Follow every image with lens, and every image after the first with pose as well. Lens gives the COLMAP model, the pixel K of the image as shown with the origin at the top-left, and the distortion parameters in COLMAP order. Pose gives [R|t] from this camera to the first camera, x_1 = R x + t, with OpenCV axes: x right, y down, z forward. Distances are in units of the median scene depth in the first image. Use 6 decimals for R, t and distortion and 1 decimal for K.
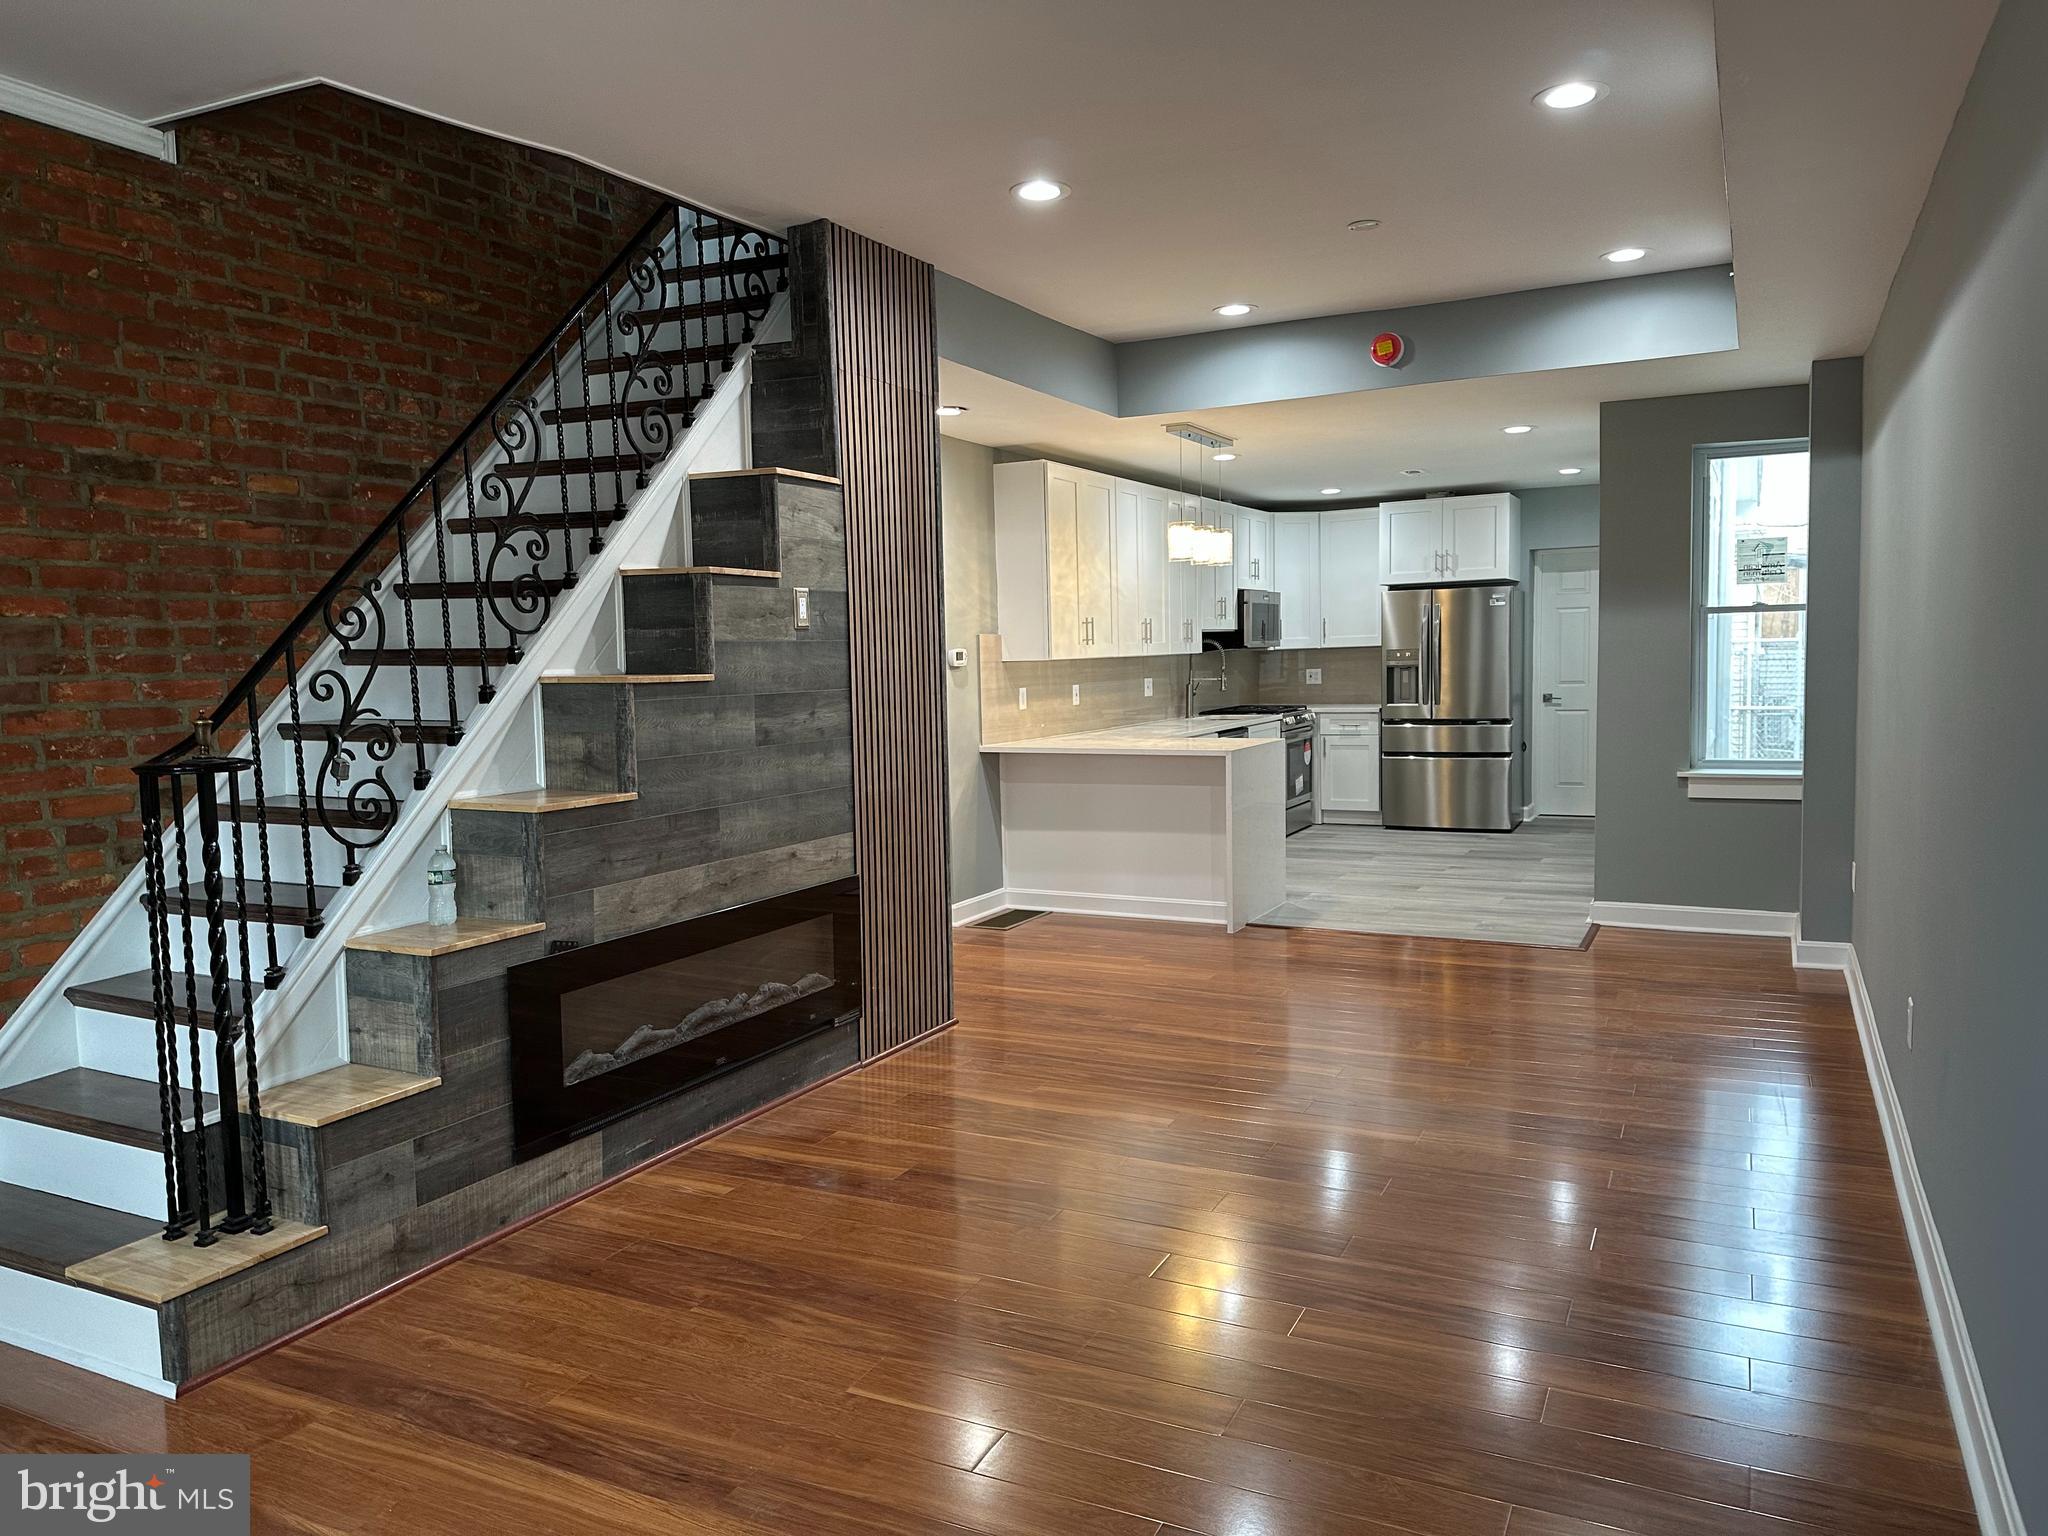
lens RADIAL K [[1429.9, 0, 1024.0], [0, 1429.9, 768.0], [0, 0, 1]] dist [0.149724, -0.172043]
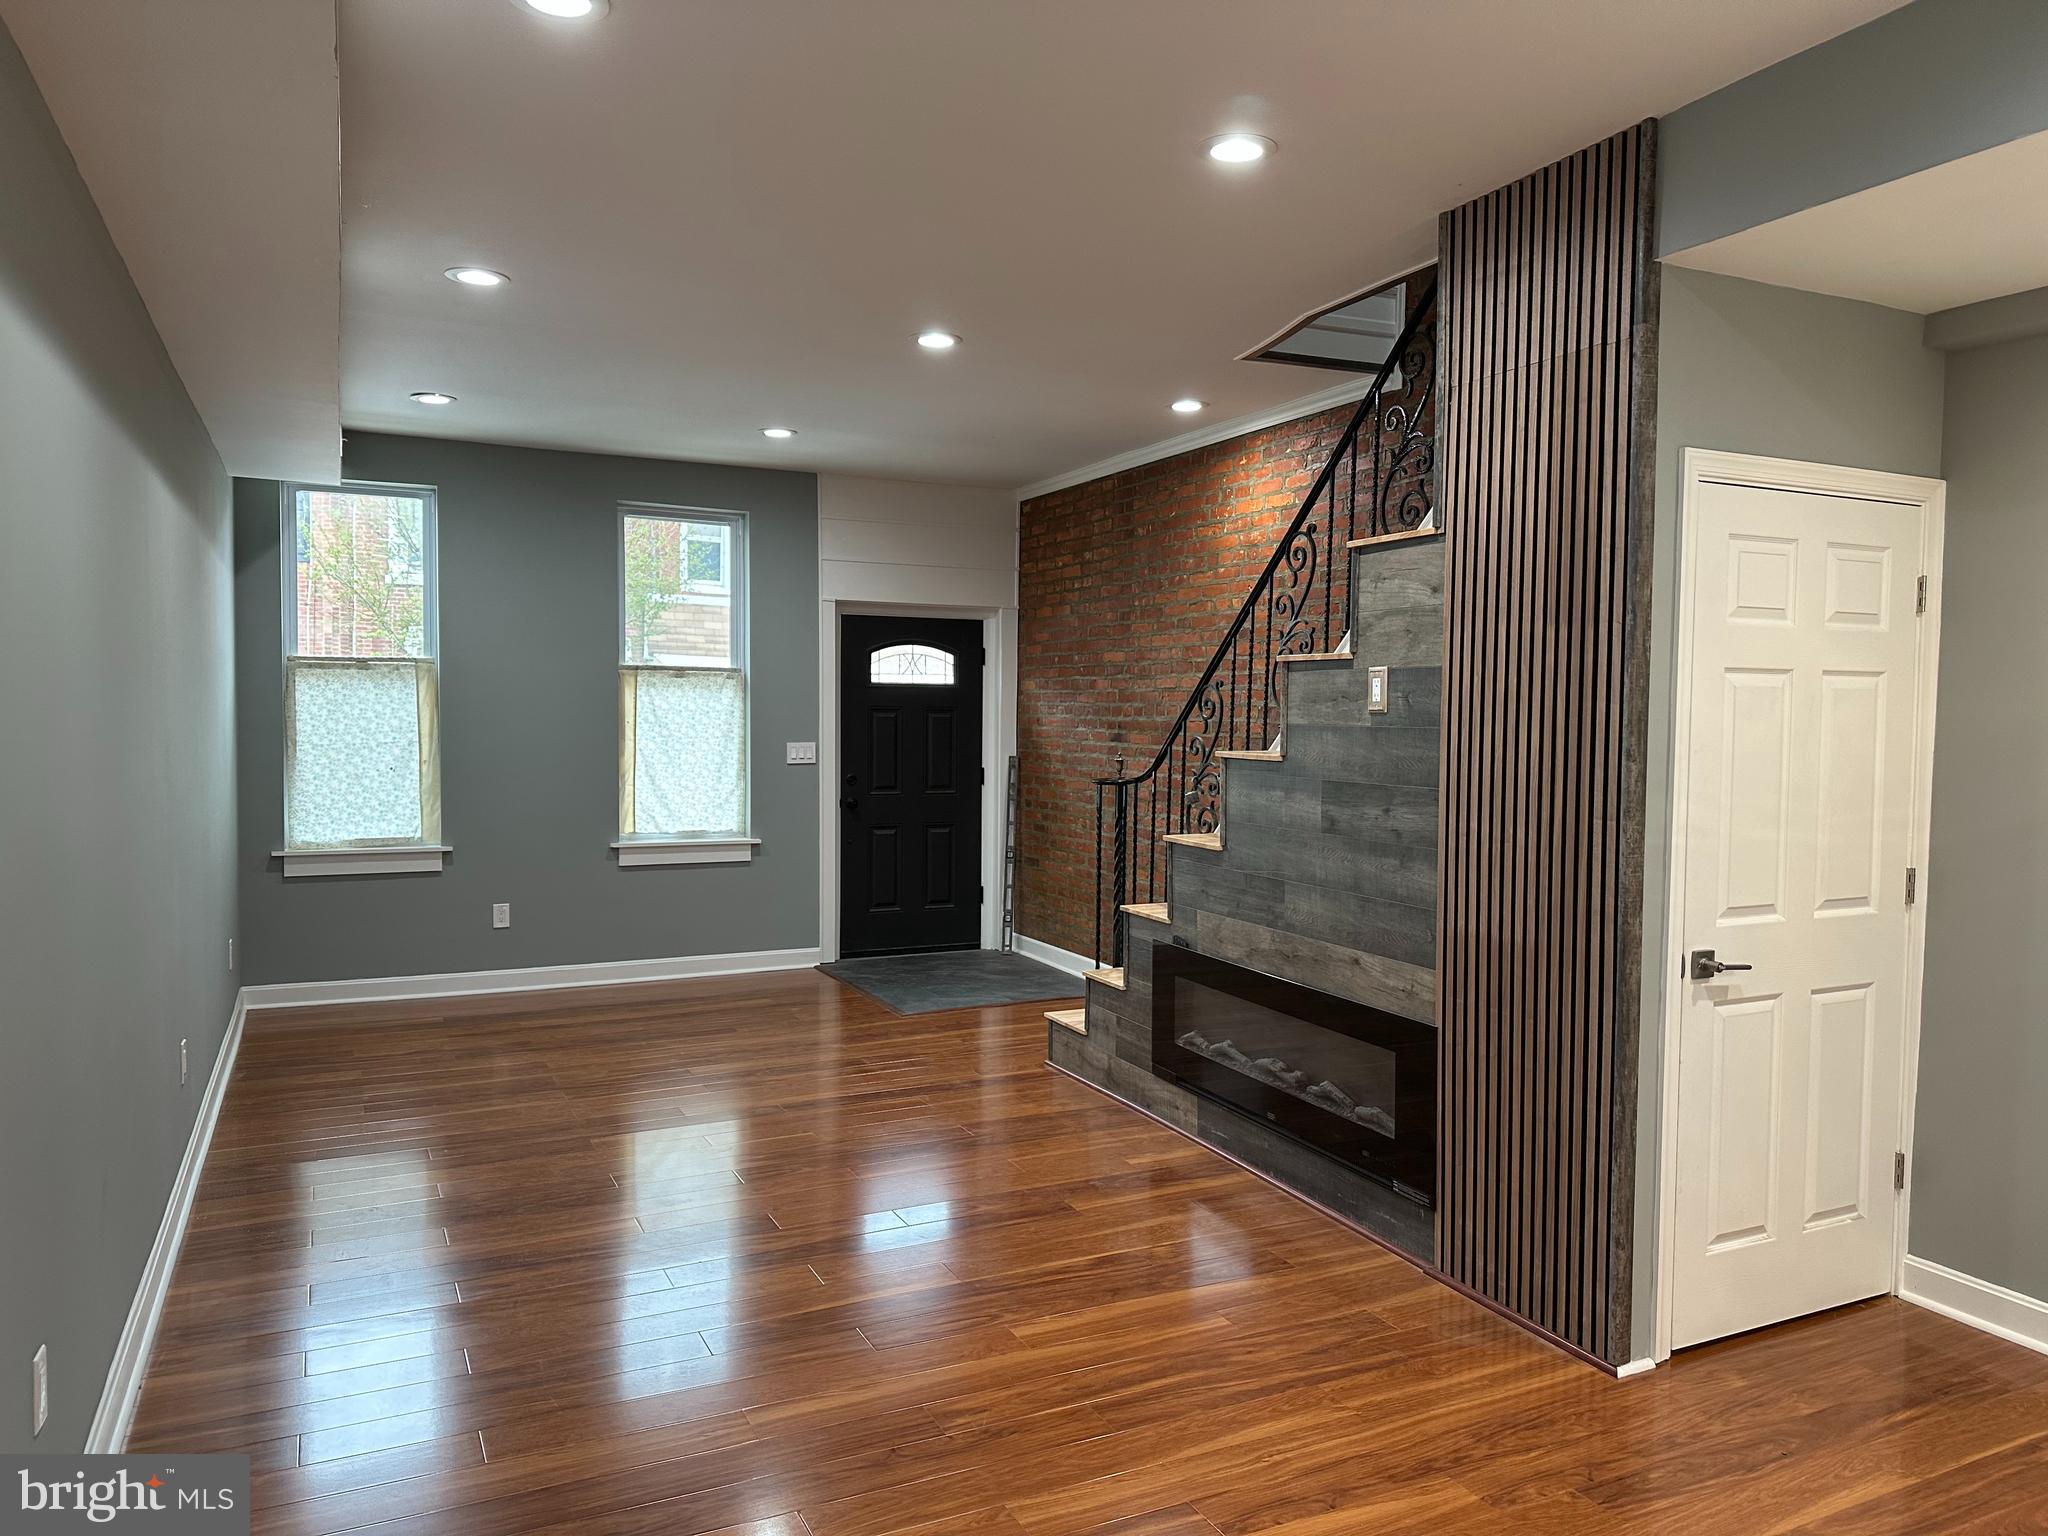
lens RADIAL K [[1429.9, 0, 1024.0], [0, 1429.9, 768.0], [0, 0, 1]] dist [0.149724, -0.172043]
pose [[-0.618534, 0.050940, -0.784105, 0.678798], [-0.056369, 0.992449, 0.108941, -0.148254], [0.783733, 0.111583, -0.610992, 1.380056]]
